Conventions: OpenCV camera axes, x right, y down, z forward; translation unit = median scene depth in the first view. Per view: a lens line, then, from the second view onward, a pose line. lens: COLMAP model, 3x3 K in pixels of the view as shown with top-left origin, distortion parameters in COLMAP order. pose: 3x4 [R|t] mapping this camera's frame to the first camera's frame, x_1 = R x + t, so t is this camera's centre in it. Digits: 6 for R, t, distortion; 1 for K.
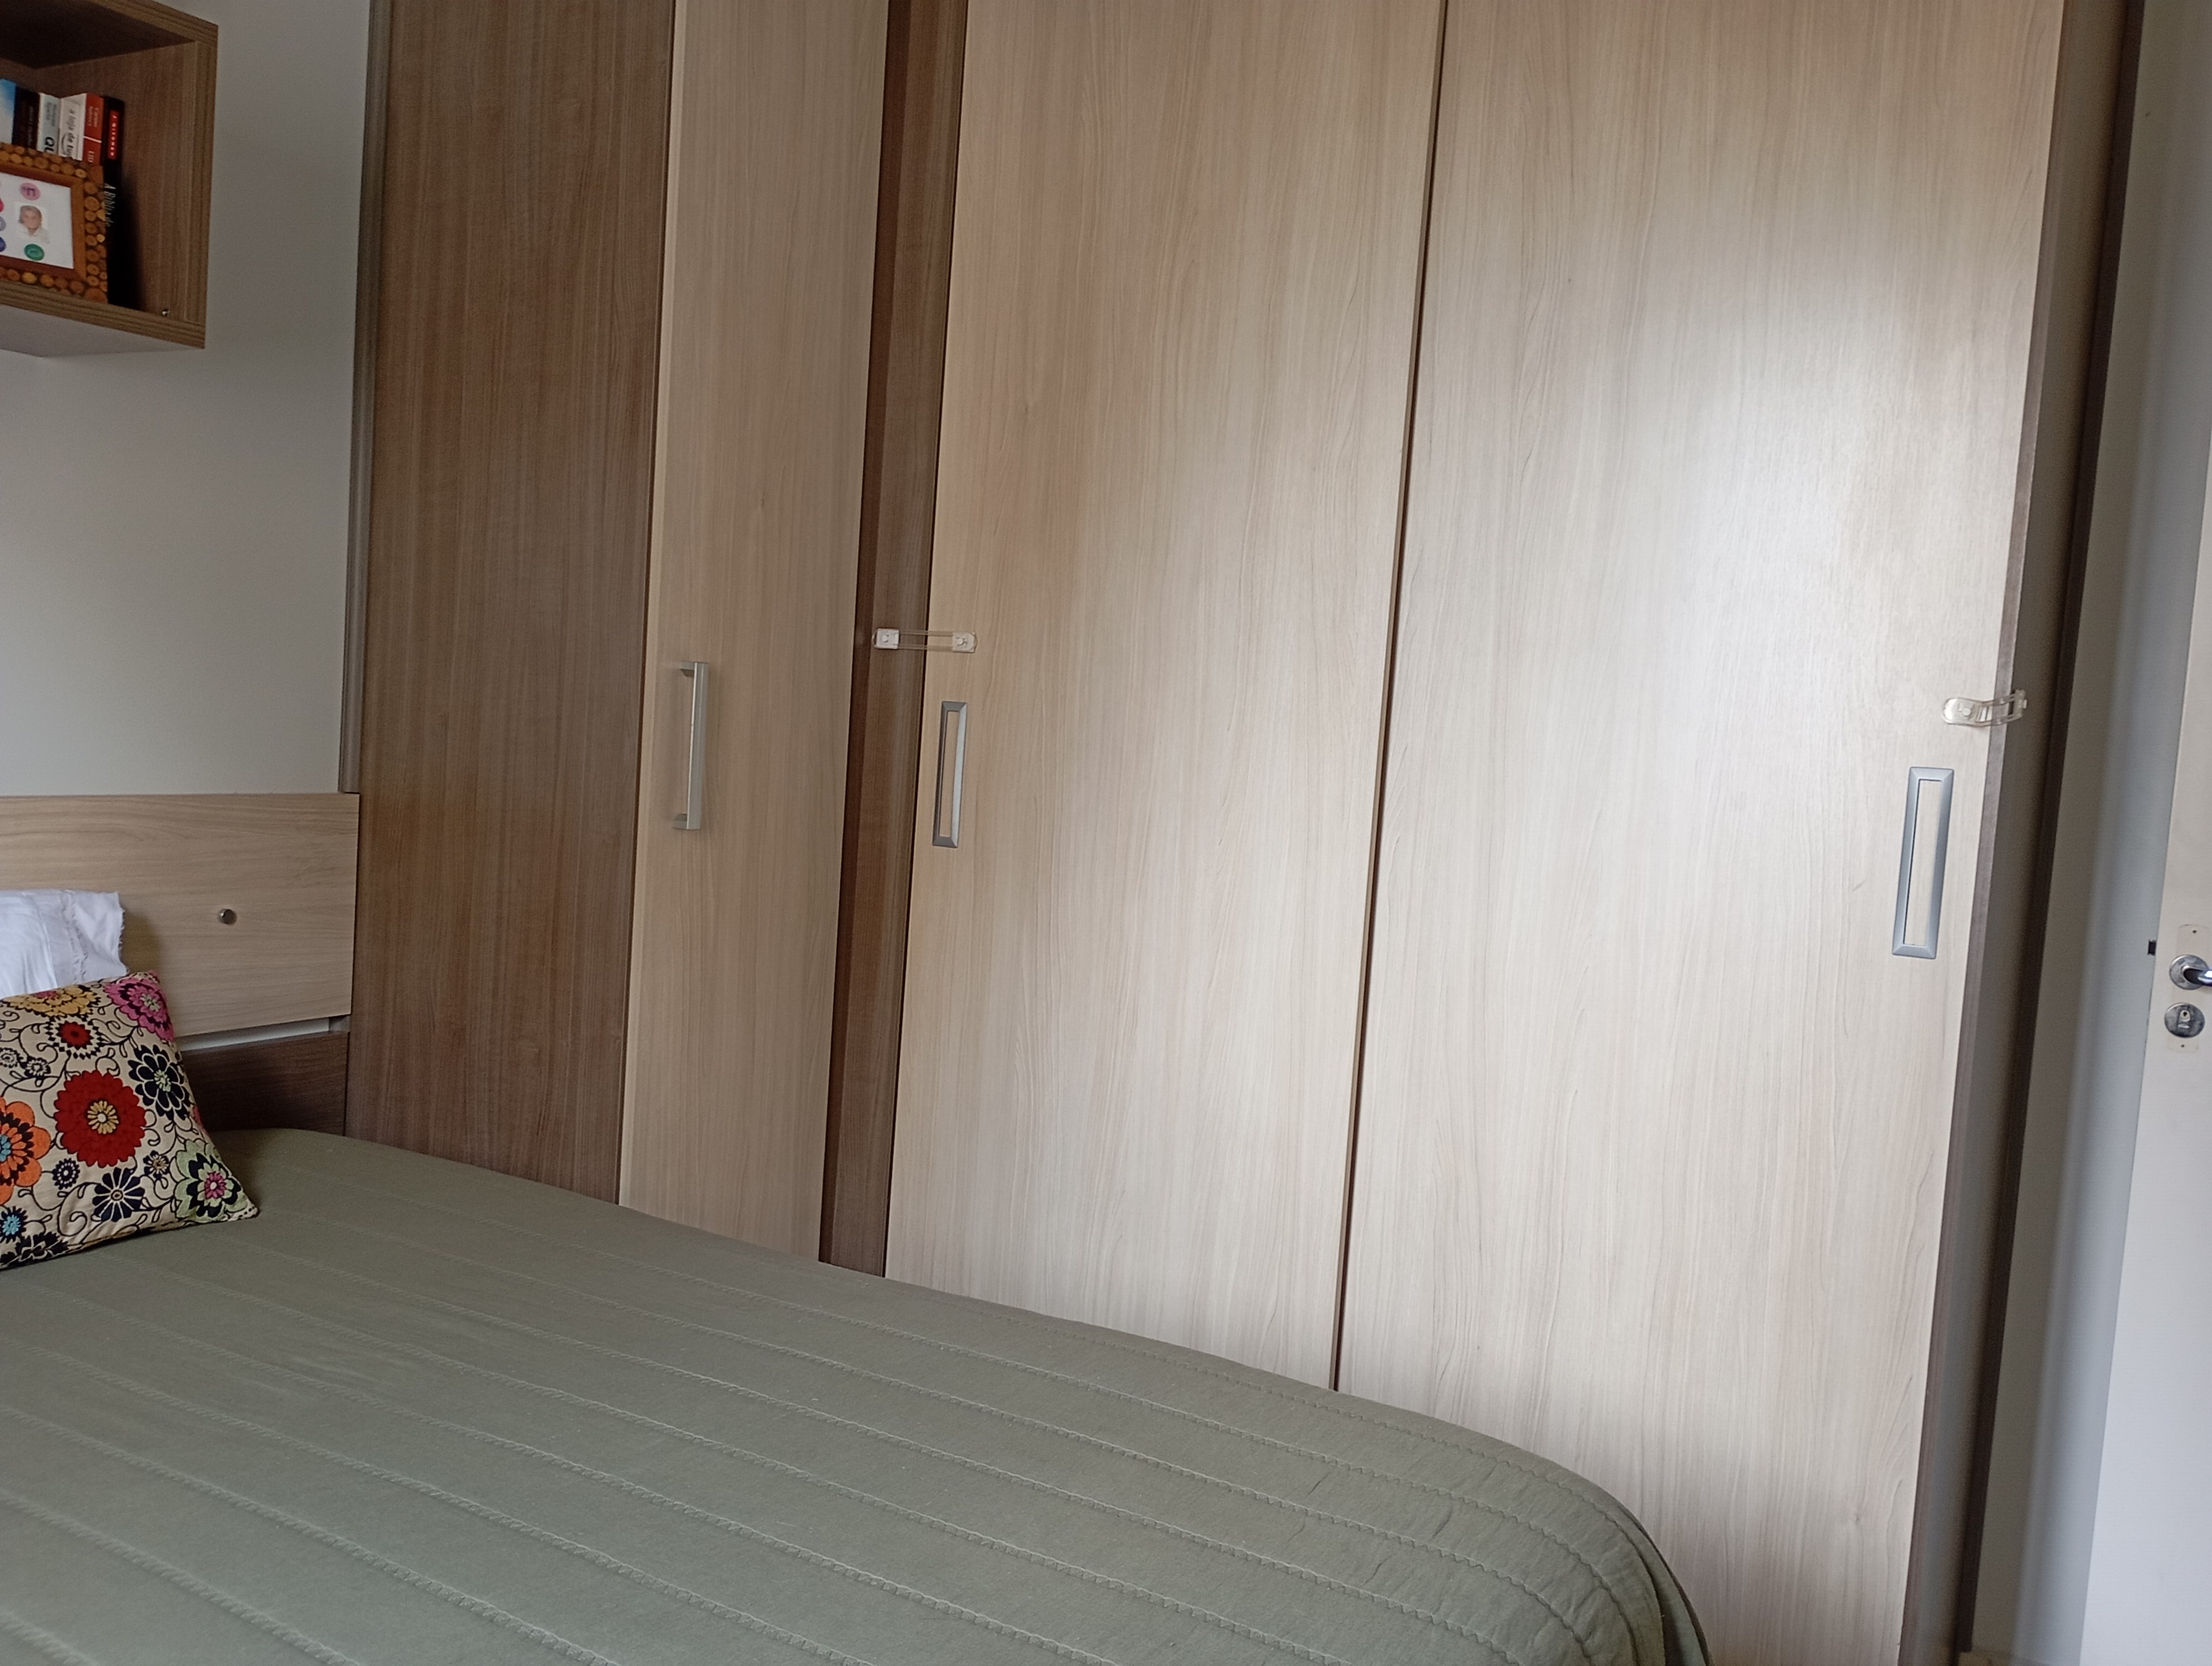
lens RADIAL K [[1846.0, 0, 1106.6], [0, 1846.0, 842.0], [0, 0, 1]] dist [0.055602, -0.078894]
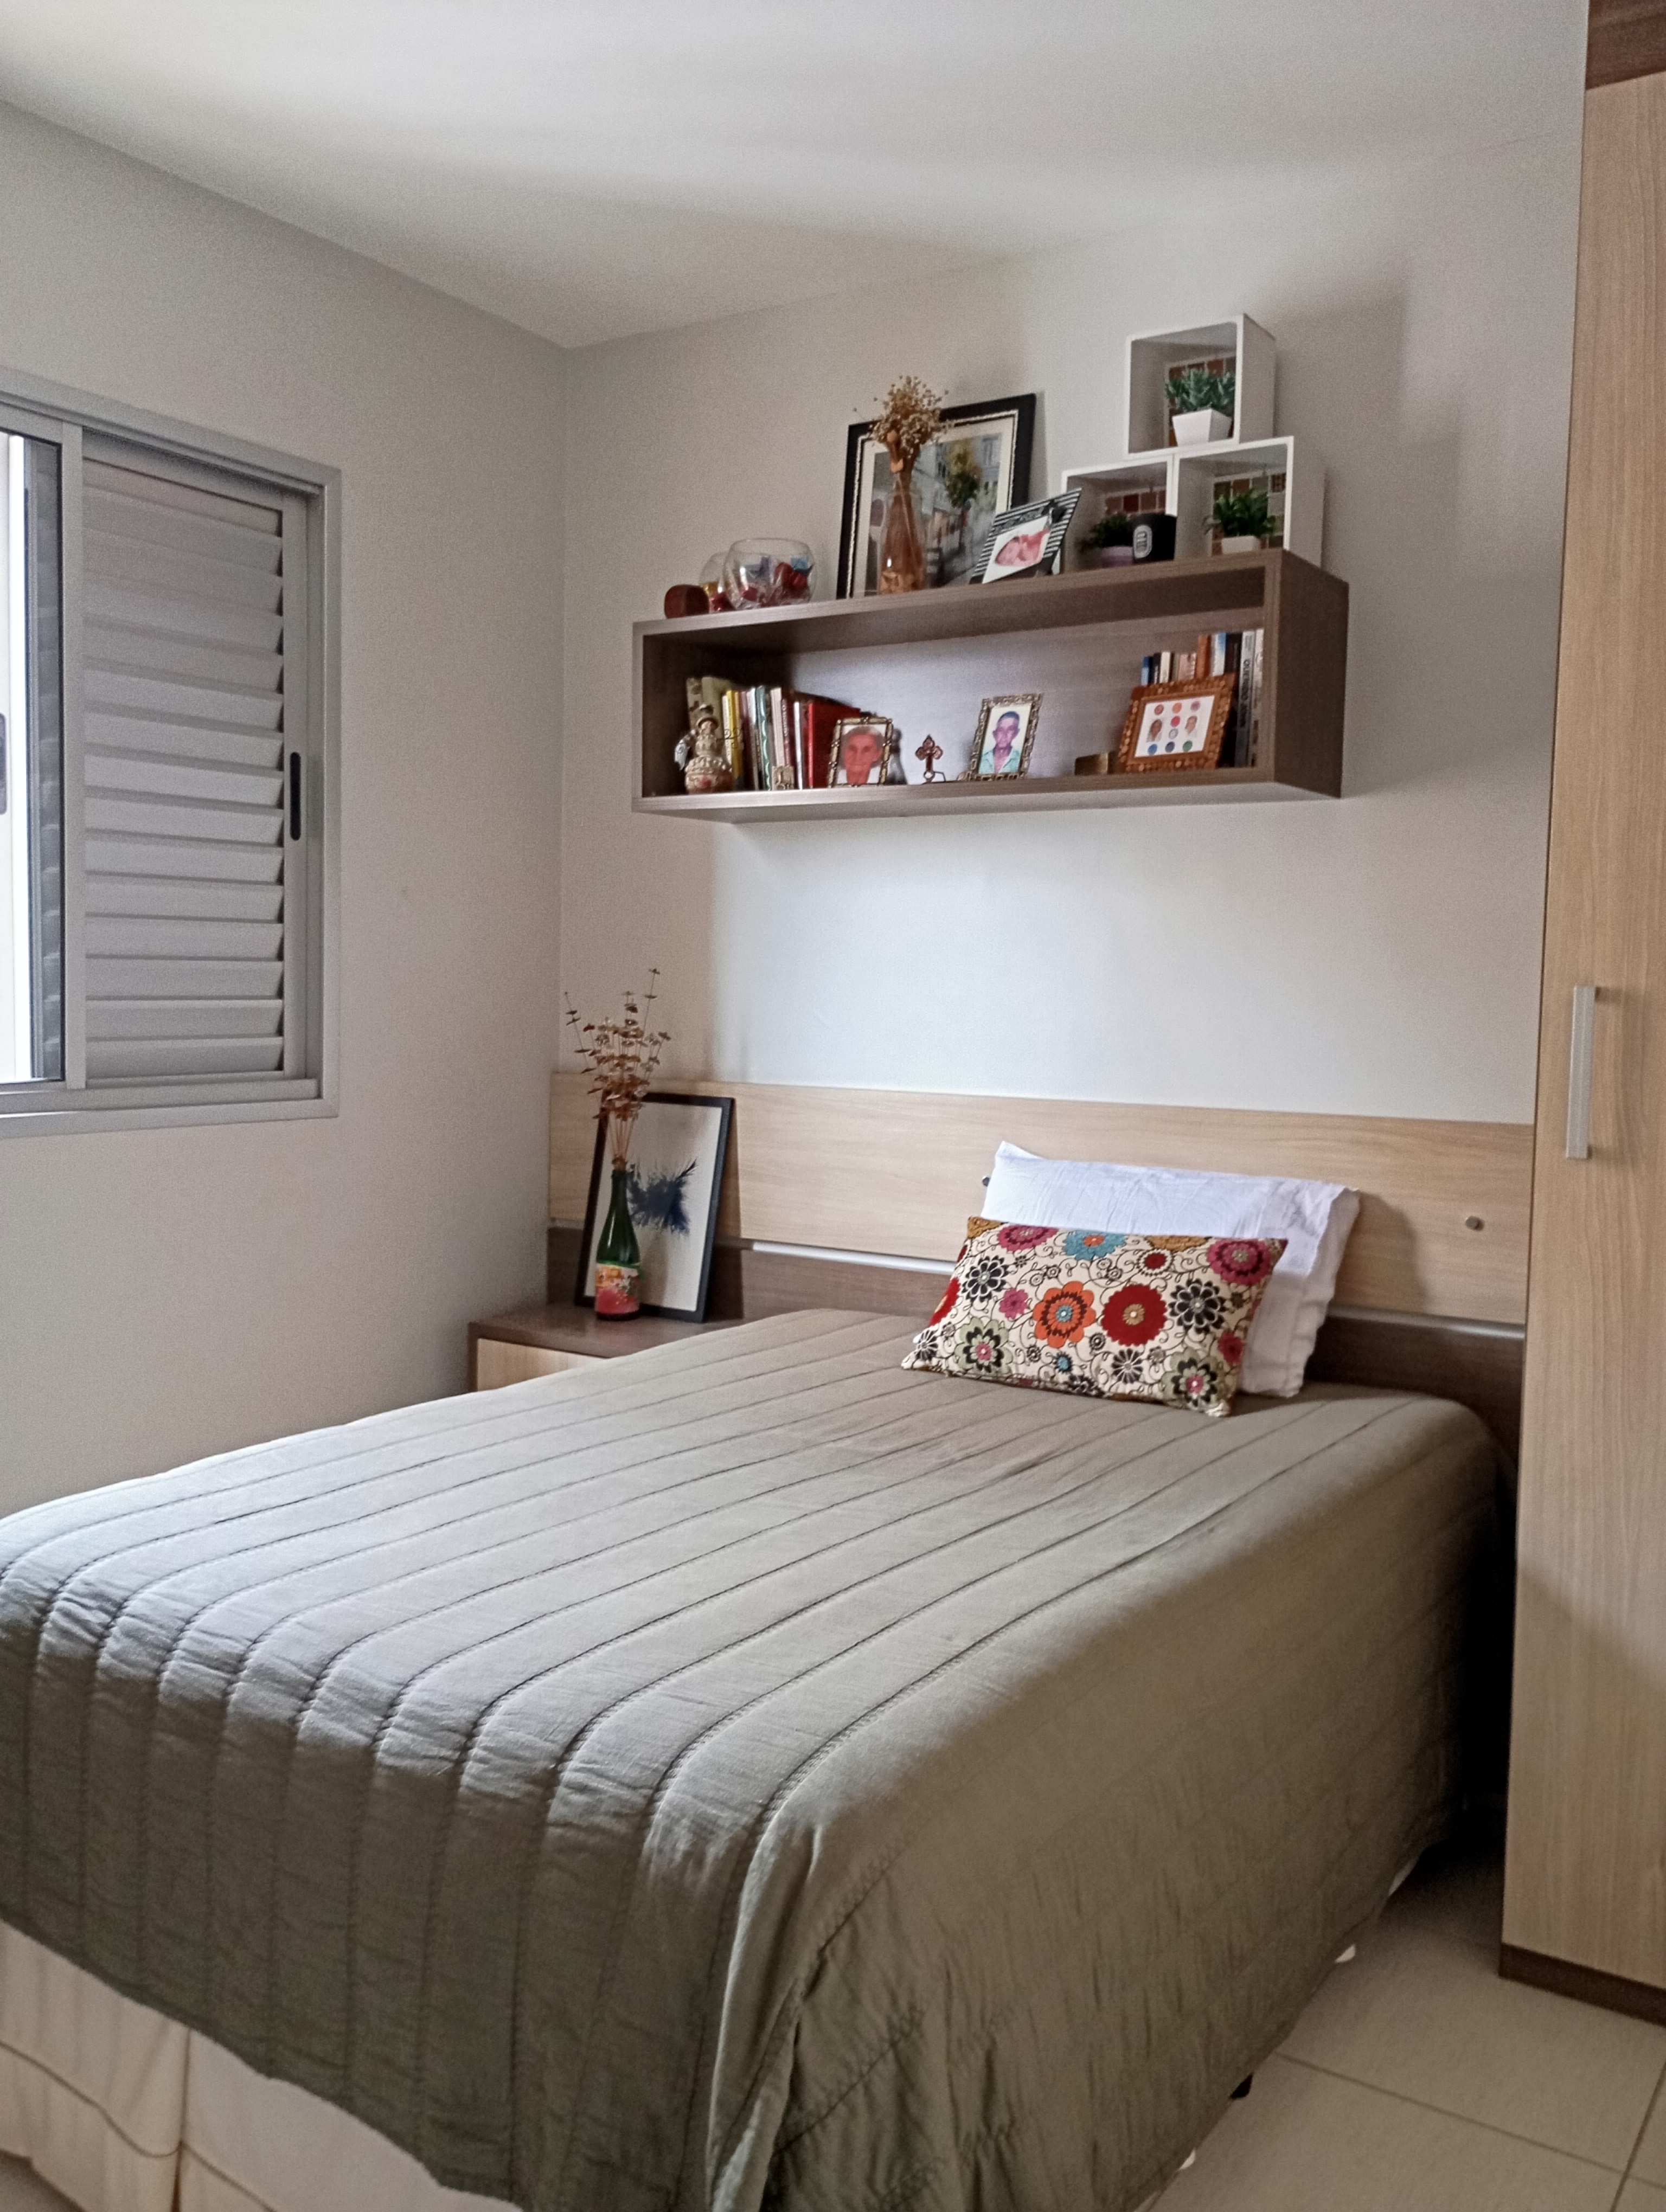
lens RADIAL K [[1846.0, 0, 834.8], [0, 1846.0, 1101.4], [0, 0, 1]] dist [0.055602, -0.078894]
pose [[-0.063937, -0.002637, -0.997950, 0.949659], [-0.092672, 0.995691, 0.003306, -0.005048], [0.993642, 0.092694, -0.063906, 0.831798]]
